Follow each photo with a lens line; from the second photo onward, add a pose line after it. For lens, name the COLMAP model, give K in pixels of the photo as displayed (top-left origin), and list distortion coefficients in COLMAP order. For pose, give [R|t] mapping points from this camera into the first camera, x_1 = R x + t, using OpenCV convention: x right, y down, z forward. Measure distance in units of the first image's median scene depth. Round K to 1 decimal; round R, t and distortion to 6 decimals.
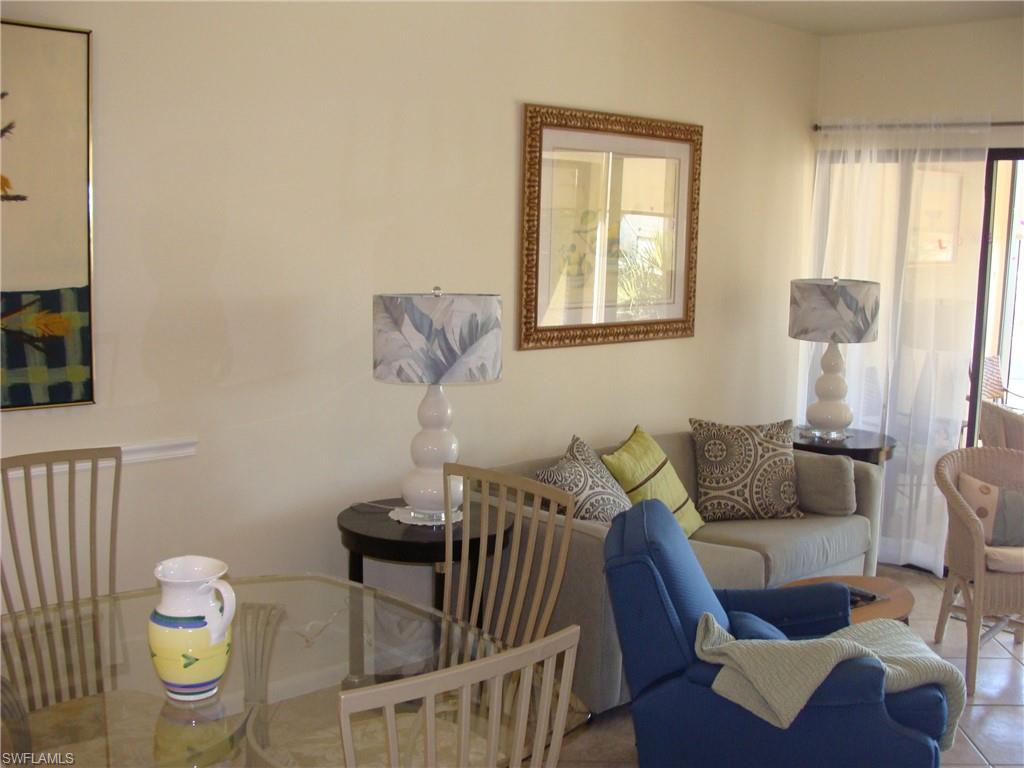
lens RADIAL K [[1139.7, 0, 512.0], [0, 1139.7, 384.0], [0, 0, 1]] dist [-0.192342, 0.217134]
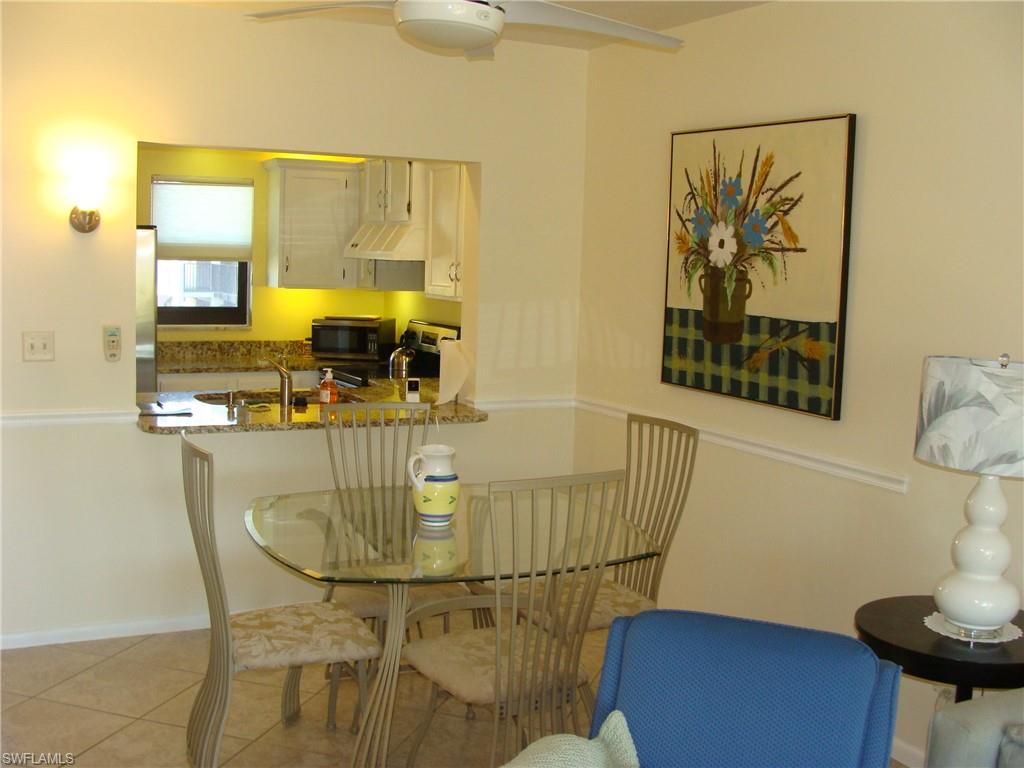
lens RADIAL K [[1139.7, 0, 512.0], [0, 1139.7, 384.0], [0, 0, 1]] dist [-0.192342, 0.217134]
pose [[-0.272663, 0.077373, -0.958993, 0.904830], [-0.179469, 0.975175, 0.129706, -0.119131], [0.945223, 0.207476, -0.252008, 0.998567]]
